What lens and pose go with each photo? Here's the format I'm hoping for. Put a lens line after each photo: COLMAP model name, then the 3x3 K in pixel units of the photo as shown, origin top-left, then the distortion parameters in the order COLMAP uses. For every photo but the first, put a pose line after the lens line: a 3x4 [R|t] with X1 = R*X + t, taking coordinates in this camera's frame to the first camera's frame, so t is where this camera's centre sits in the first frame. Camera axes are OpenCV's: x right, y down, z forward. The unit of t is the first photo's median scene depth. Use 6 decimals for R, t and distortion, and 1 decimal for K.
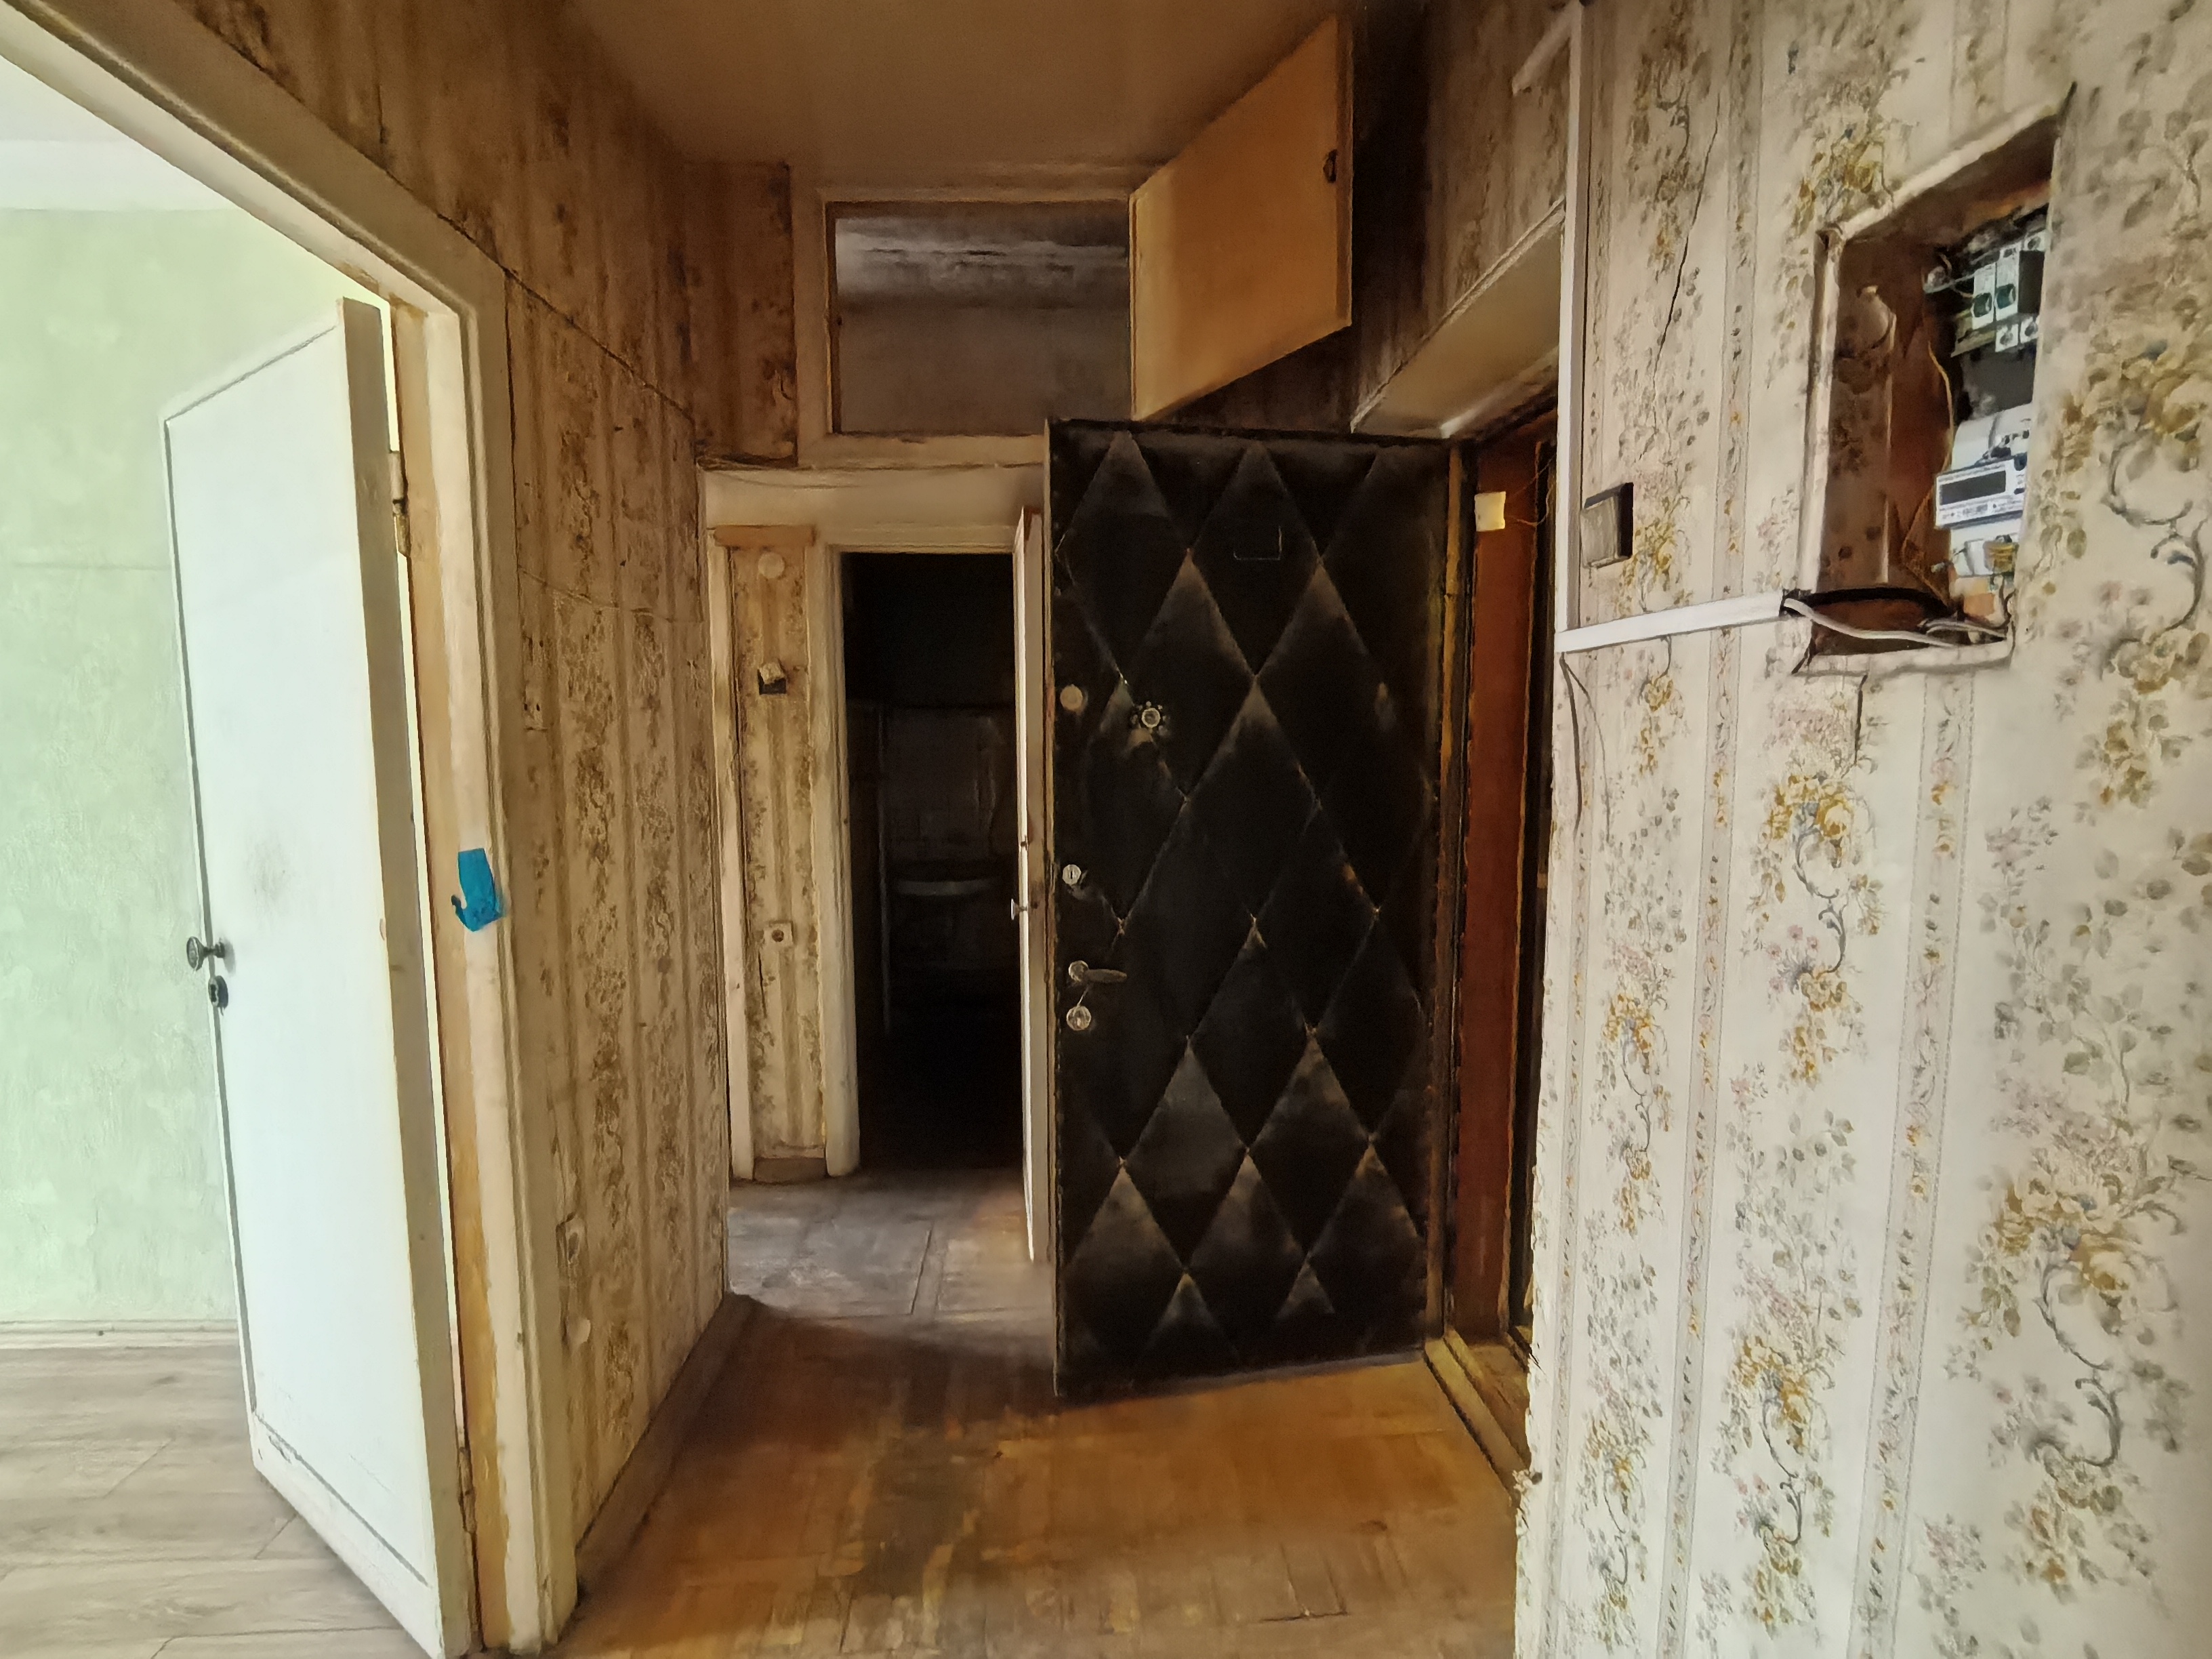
lens RADIAL K [[1026.3, 0, 1105.9], [0, 1026.3, 822.4], [0, 0, 1]] dist [-0.013442, -0.000239]
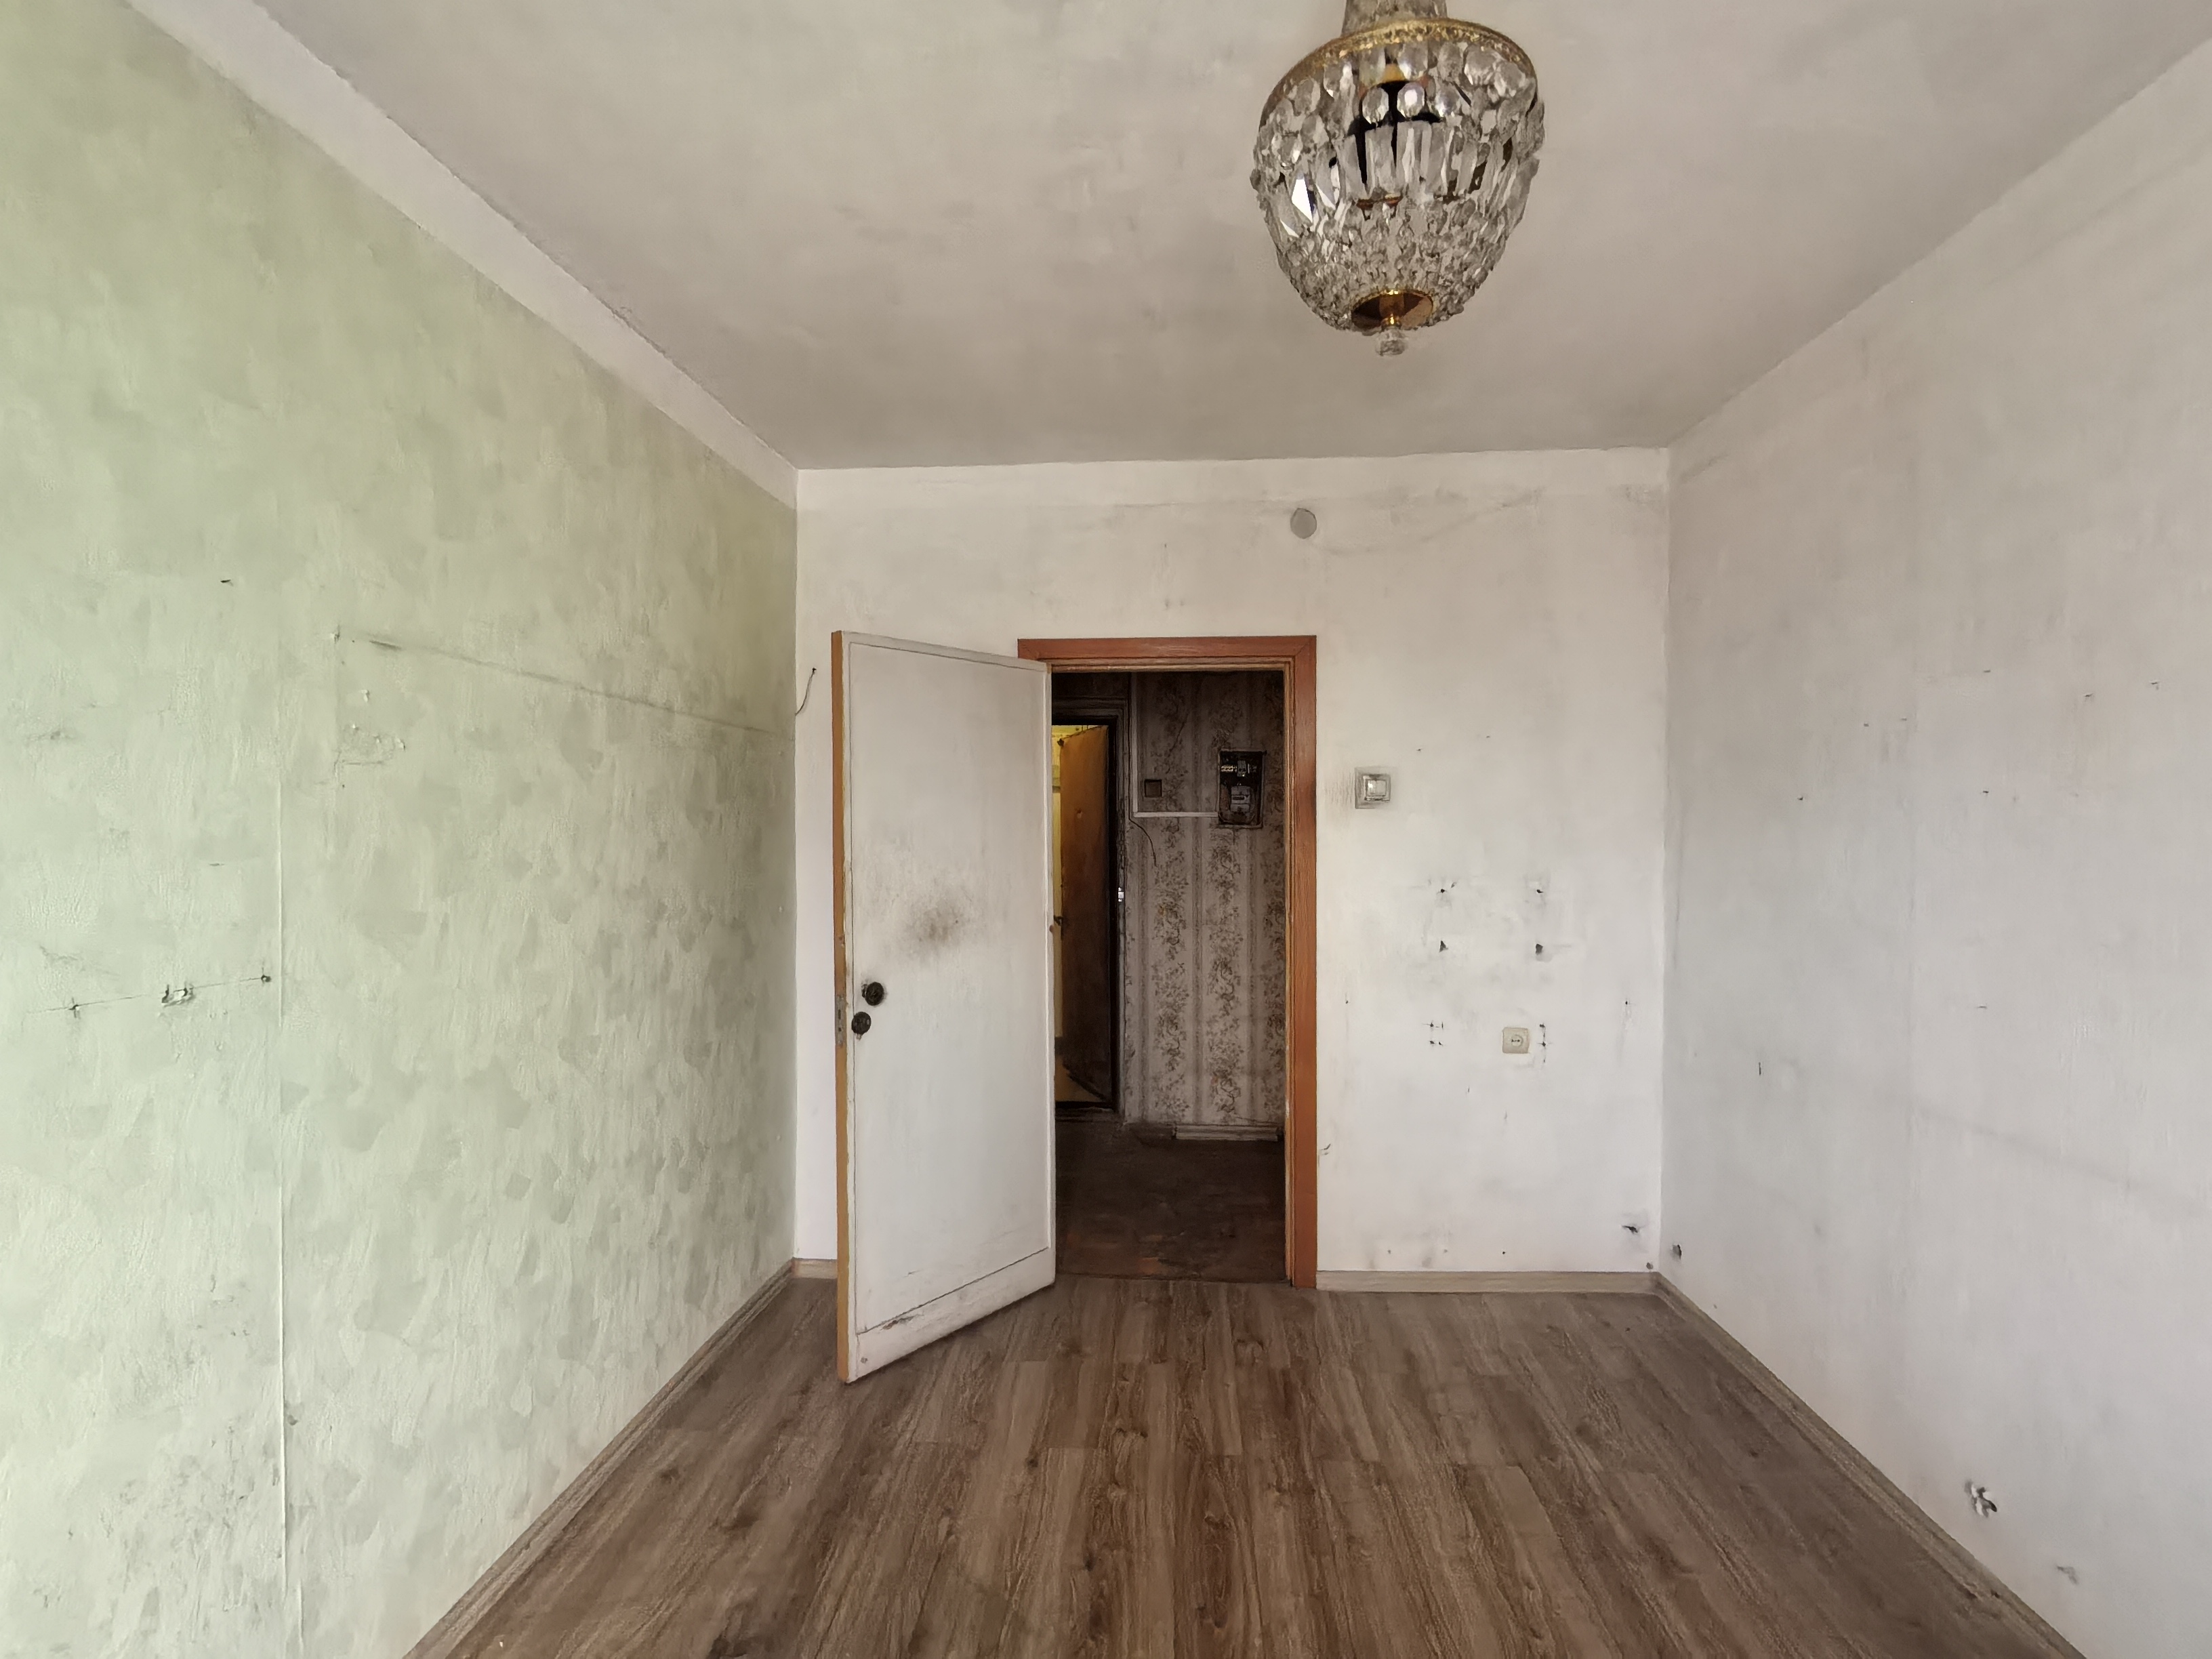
lens RADIAL K [[1026.3, 0, 1109.7], [0, 1026.3, 830.4], [0, 0, 1]] dist [-0.013442, -0.000239]
pose [[0.118288, 0.002511, 0.992976, -3.685491], [0.089810, 0.995871, -0.013217, -0.087165], [-0.988910, 0.090742, 0.117574, 0.728509]]
